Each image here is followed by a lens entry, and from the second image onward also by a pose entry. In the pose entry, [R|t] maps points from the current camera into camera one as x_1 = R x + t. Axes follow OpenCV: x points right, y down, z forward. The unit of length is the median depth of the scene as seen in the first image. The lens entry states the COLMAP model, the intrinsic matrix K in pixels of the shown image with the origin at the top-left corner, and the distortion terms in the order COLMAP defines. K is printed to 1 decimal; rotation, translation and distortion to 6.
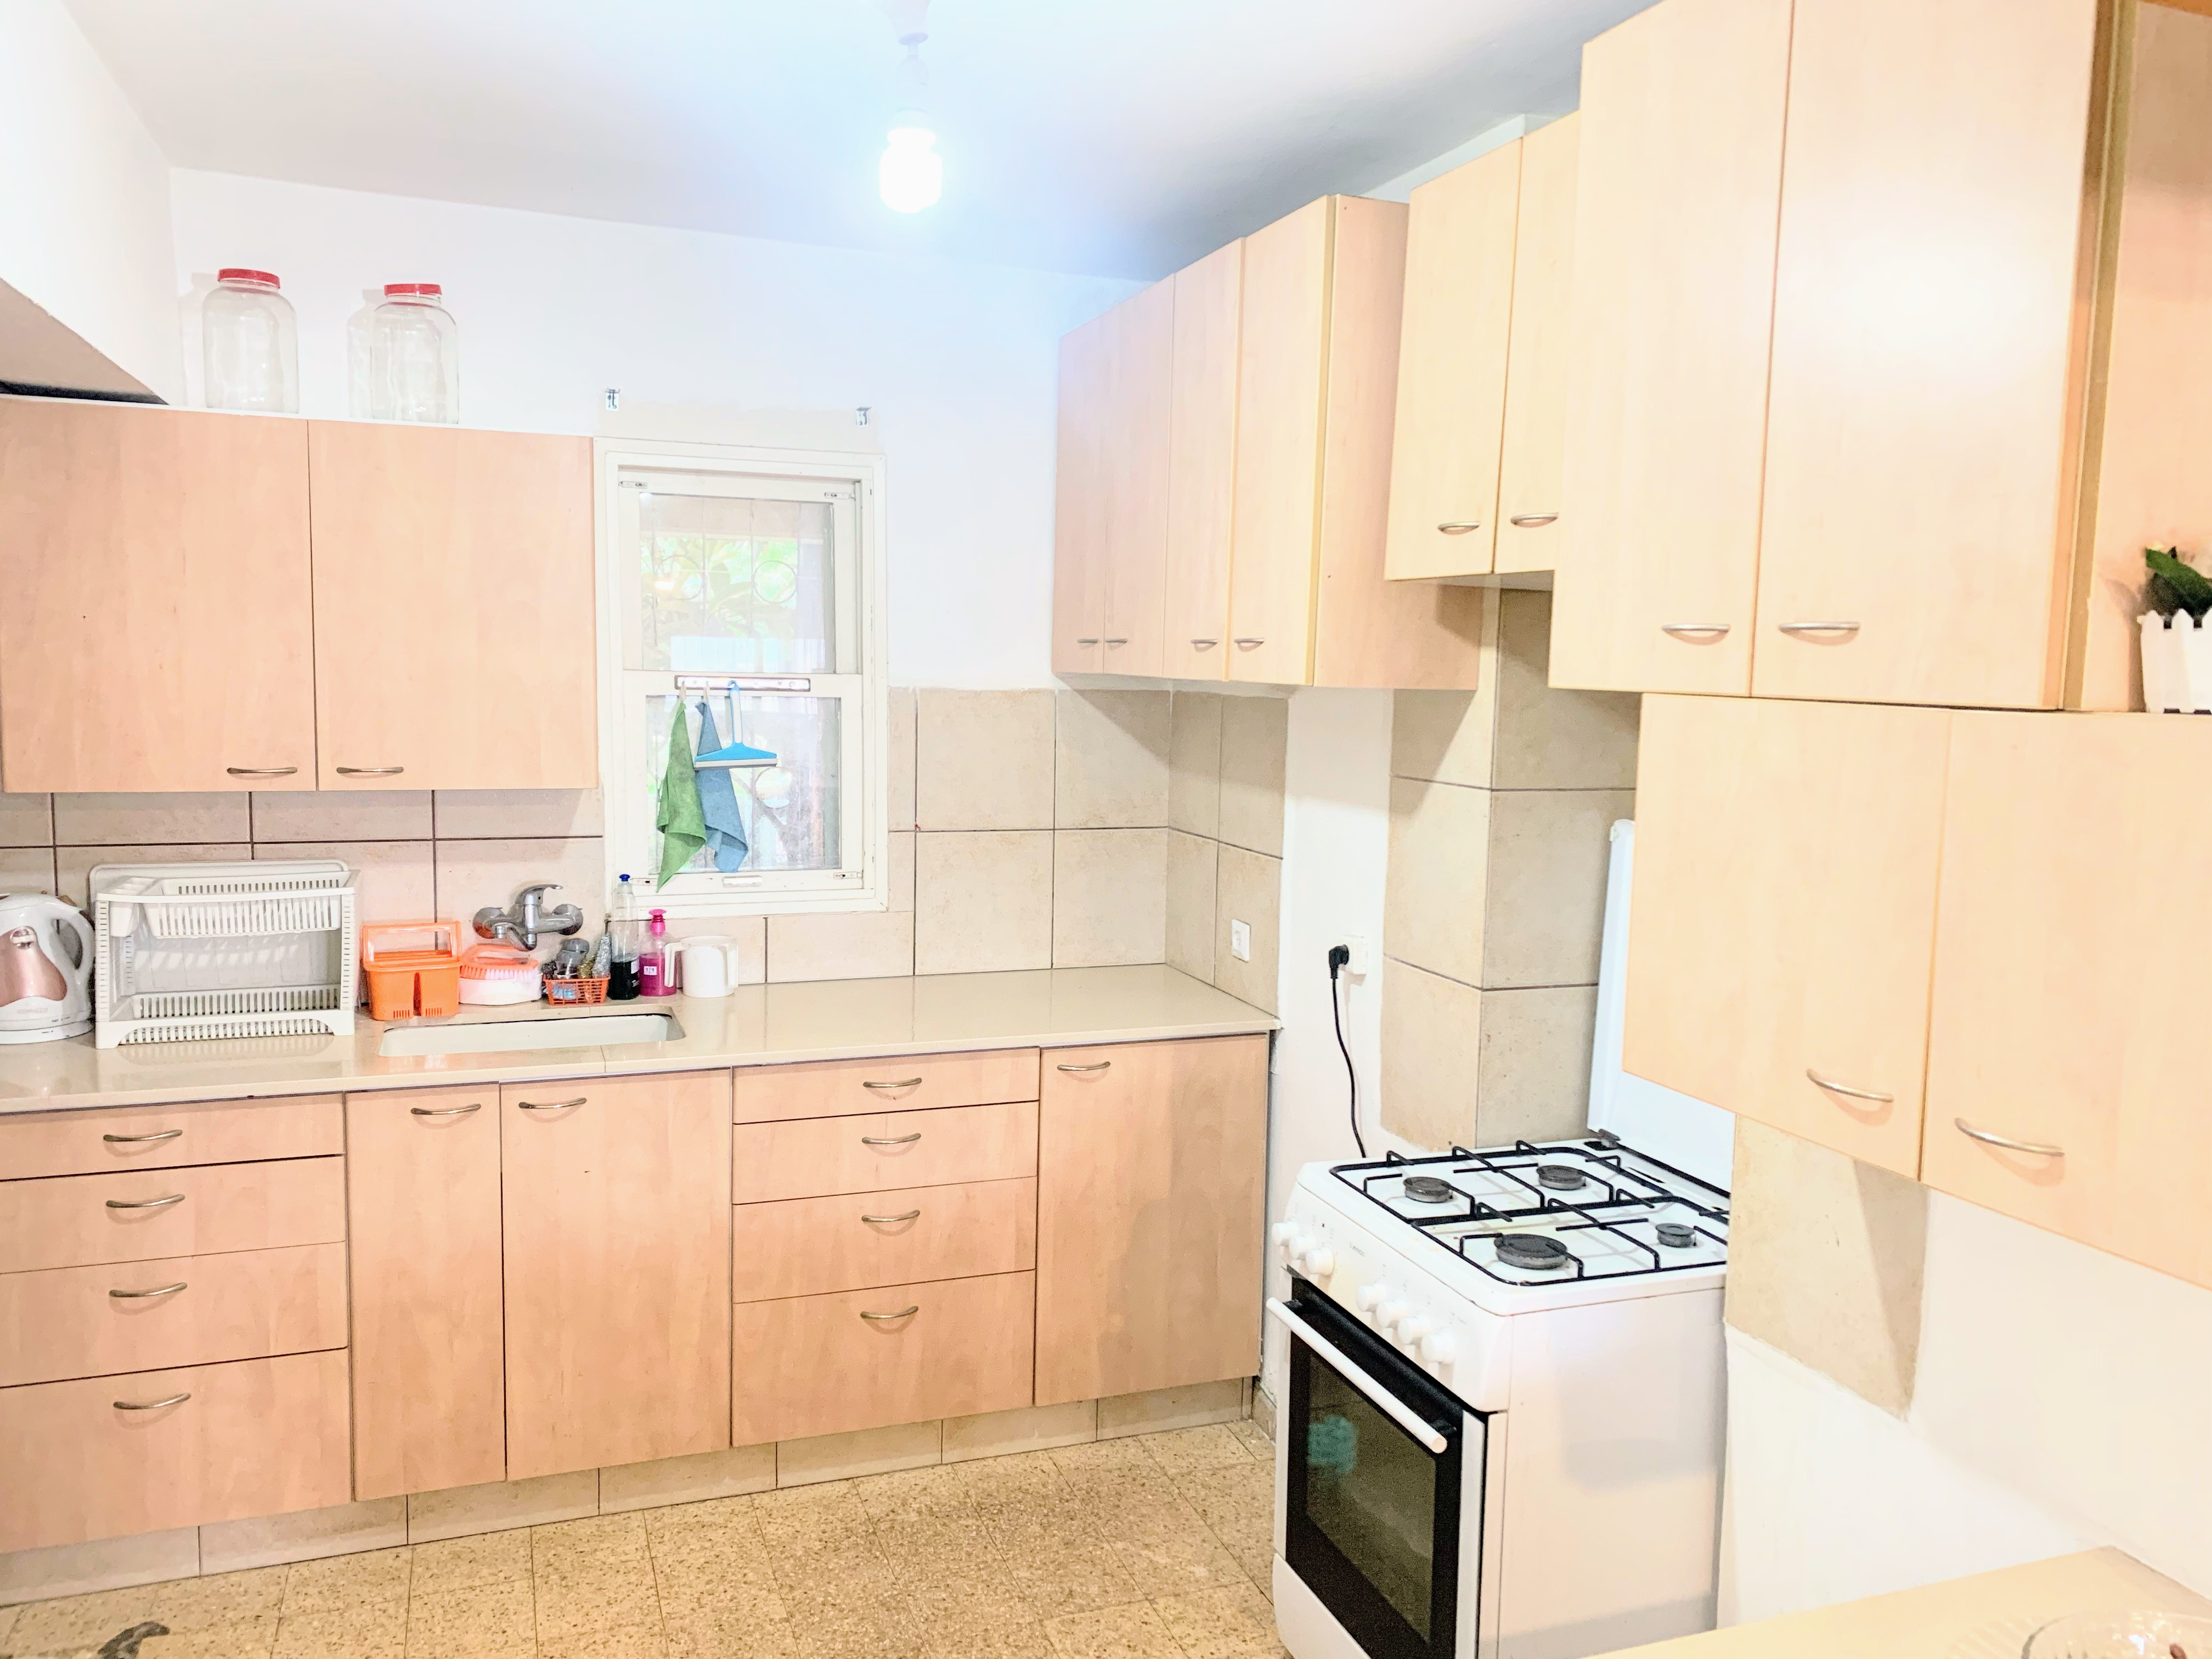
lens RADIAL K [[1675.8, 0, 1103.4], [0, 1675.8, 832.2], [0, 0, 1]] dist [0.077091, -0.081230]
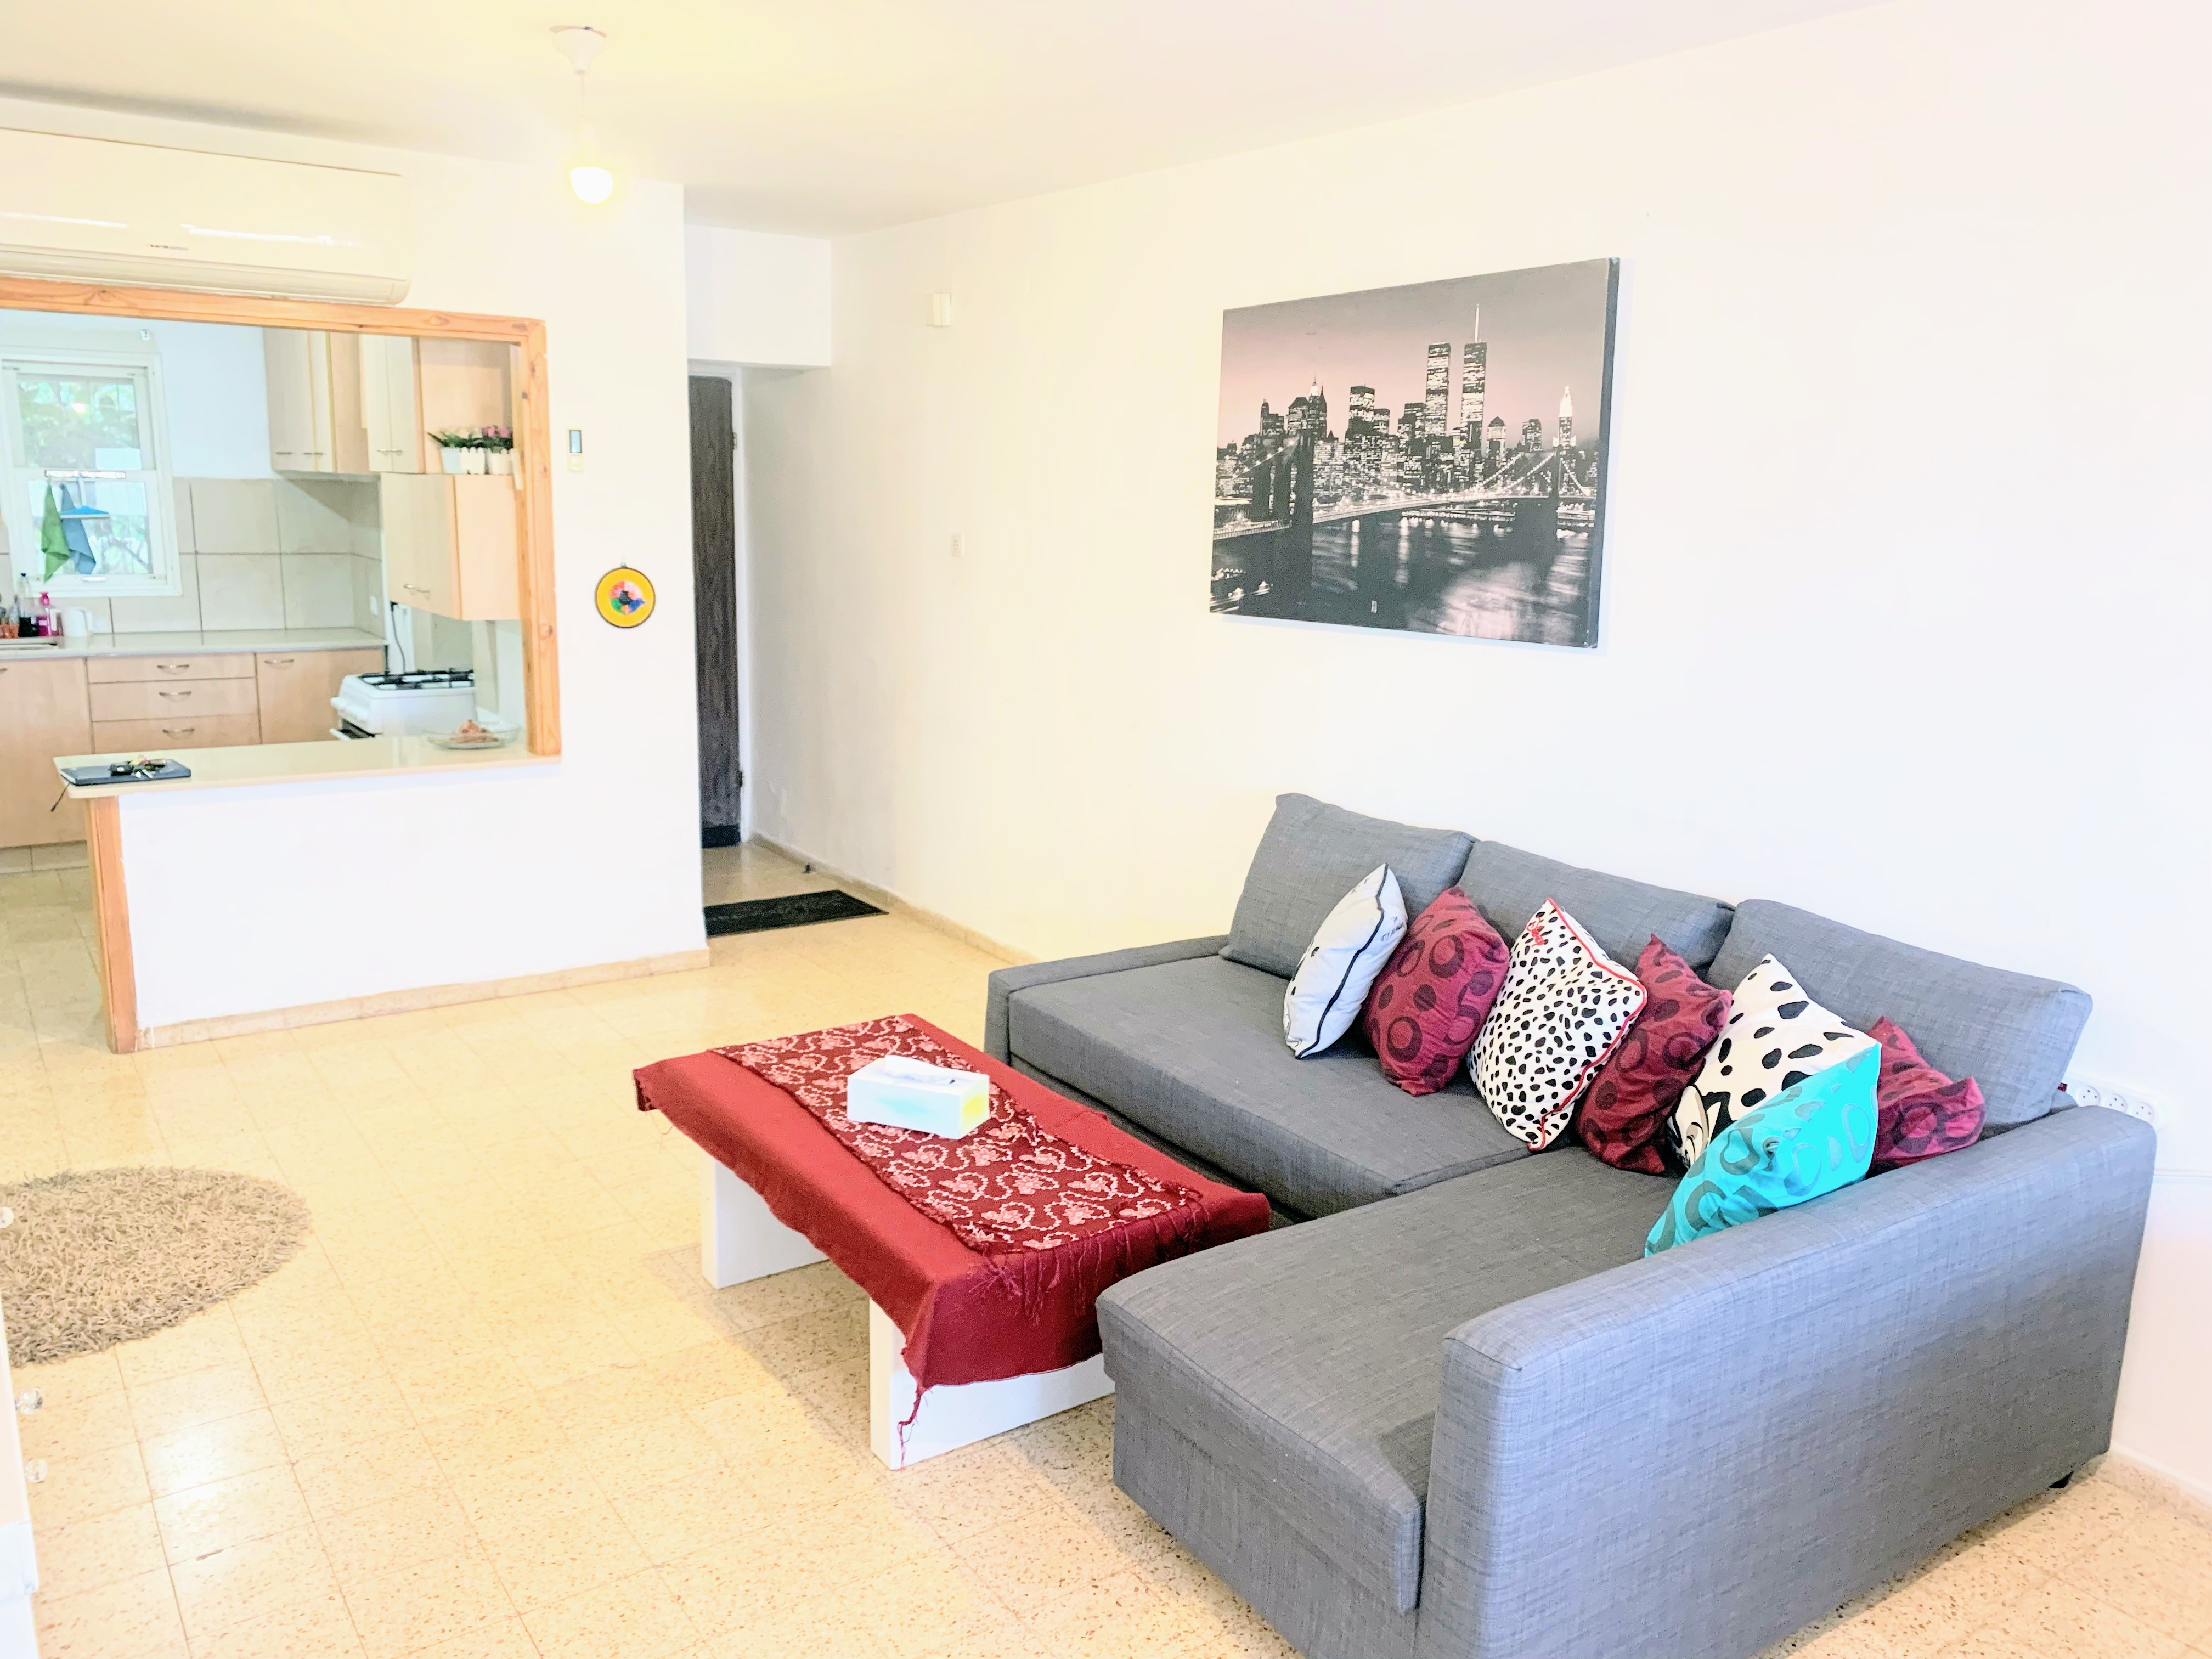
lens RADIAL K [[1675.8, 0, 1100.4], [0, 1675.8, 805.5], [0, 0, 1]] dist [0.077091, -0.081230]
pose [[0.967618, -0.047174, 0.247972, 0.417589], [0.025213, 0.995531, 0.091005, 0.143696], [-0.251157, -0.081806, 0.964483, -1.233326]]
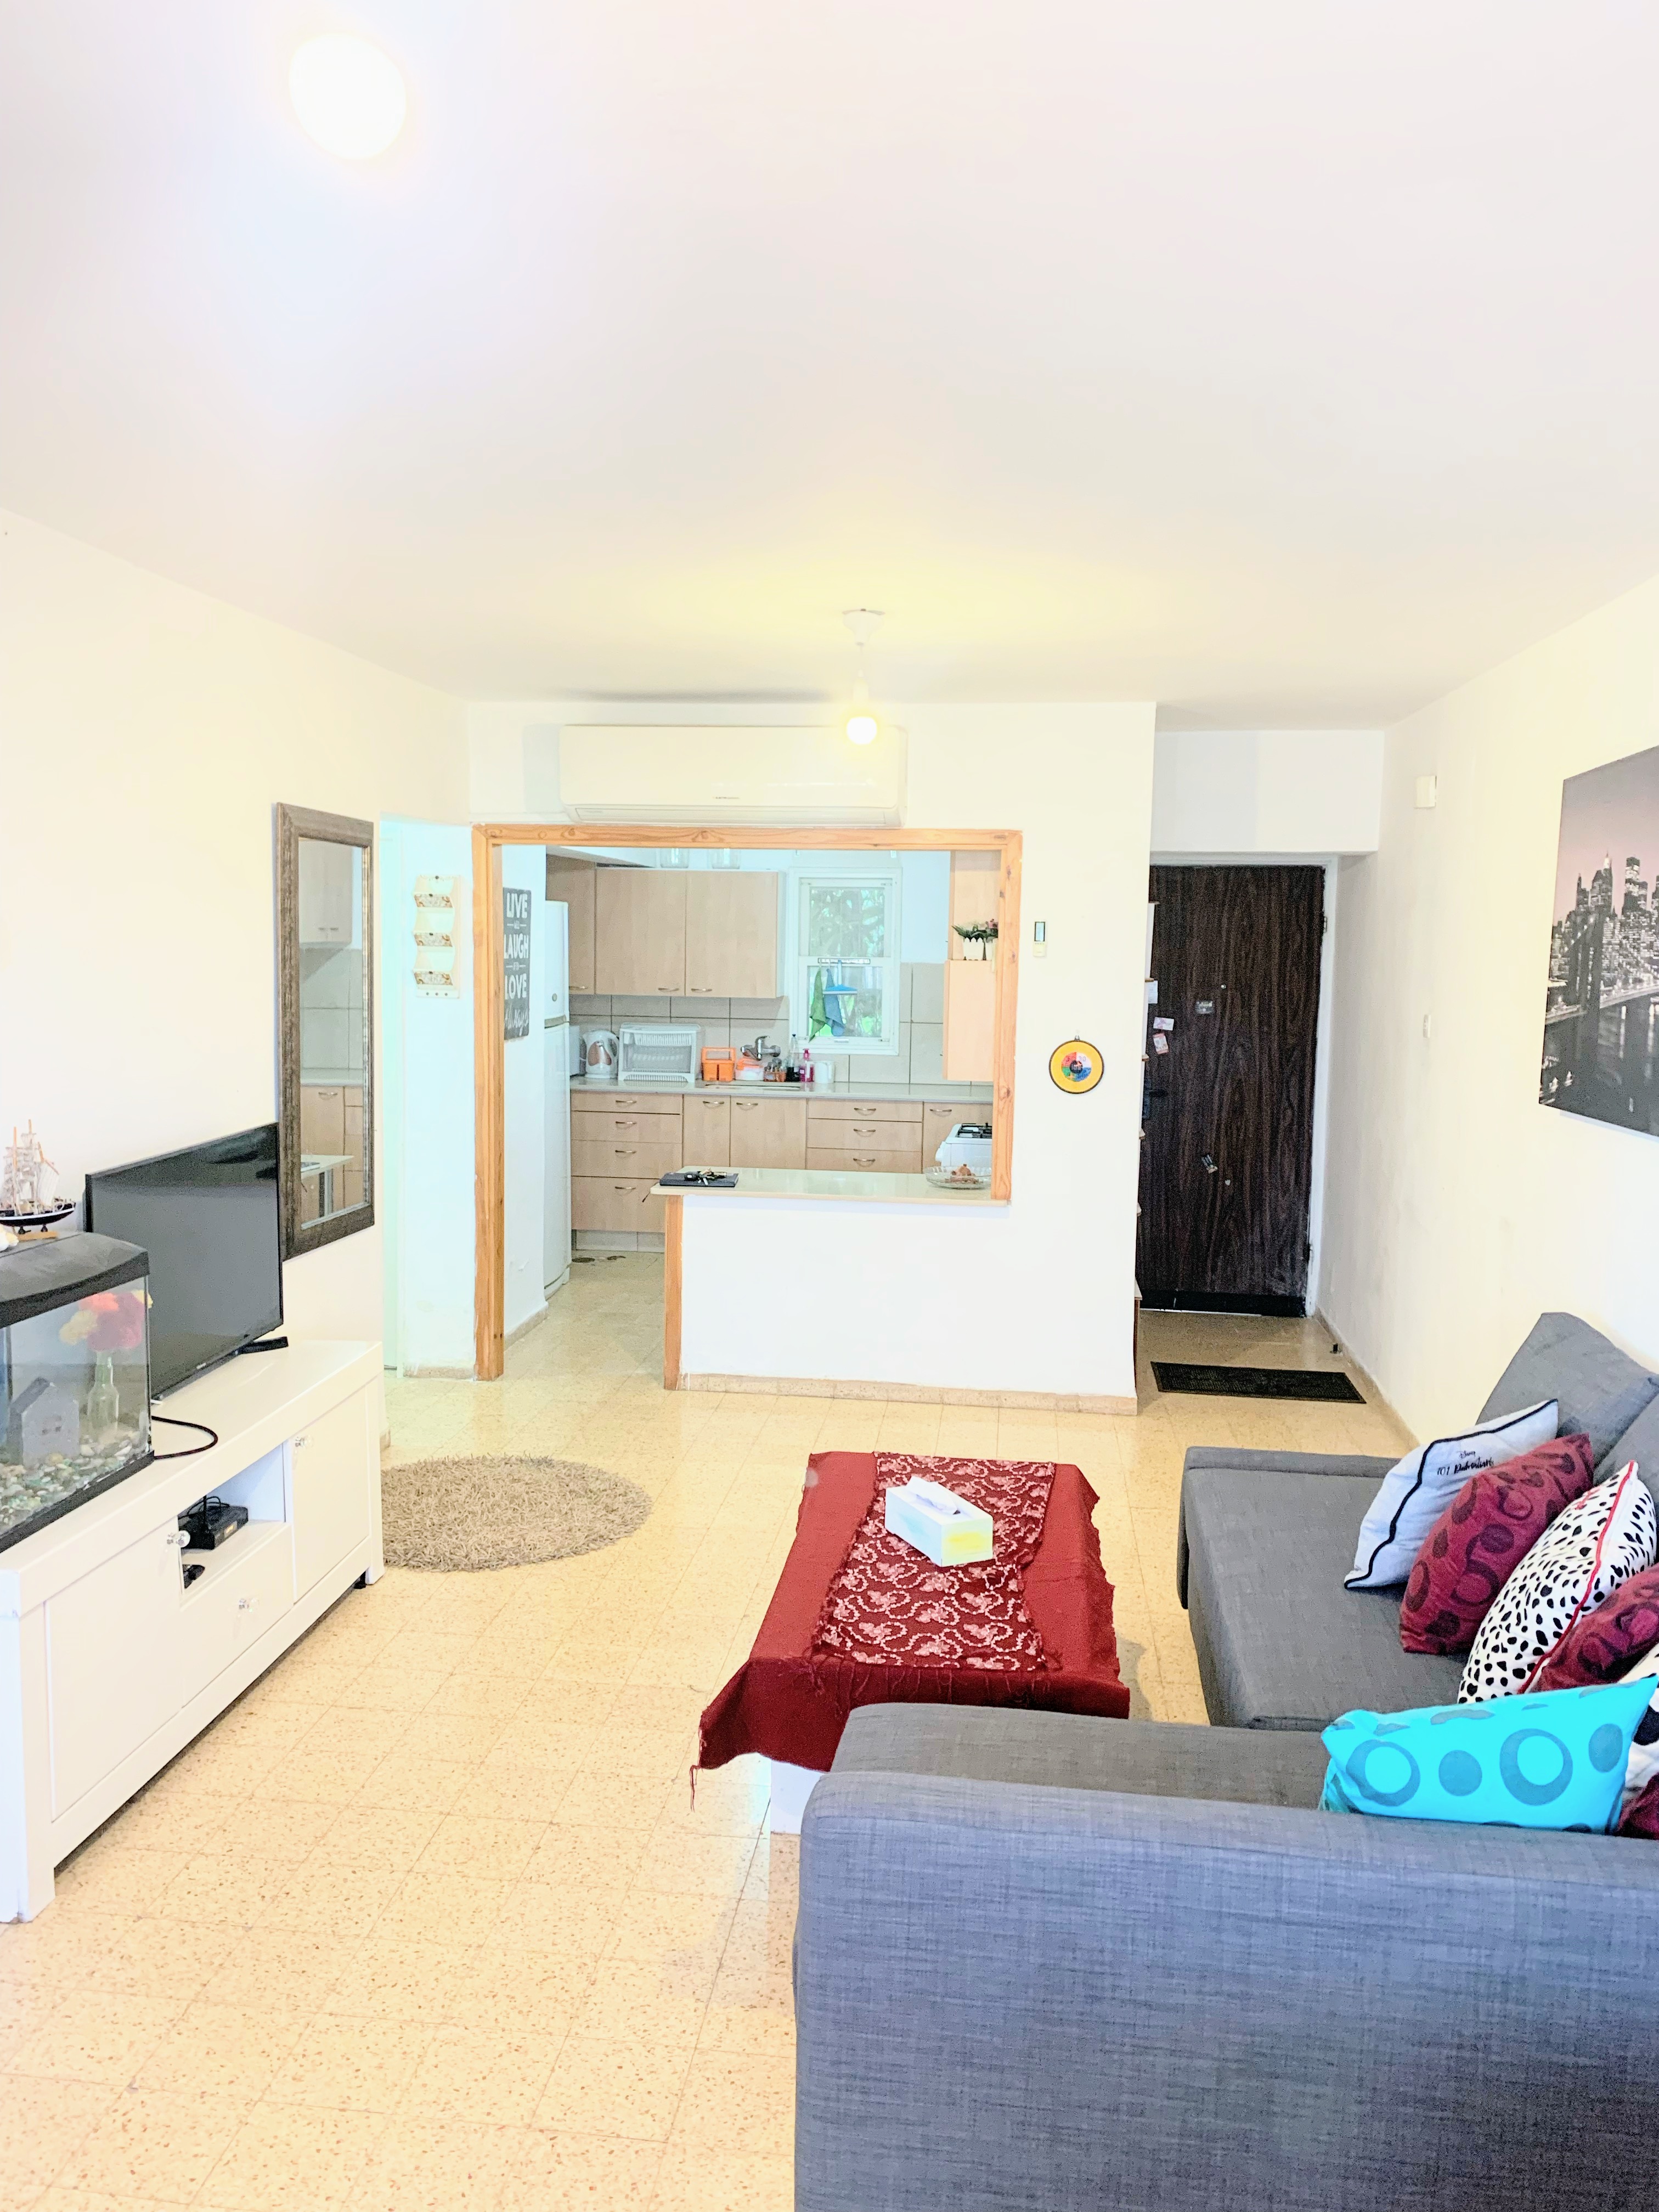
lens RADIAL K [[1675.8, 0, 867.1], [0, 1675.8, 1092.1], [0, 0, 1]] dist [0.077091, -0.081230]
pose [[0.897199, 0.034693, -0.440262, 0.952087], [-0.045565, 0.998861, -0.014144, 0.144708], [0.439270, 0.032751, 0.897758, -1.259909]]
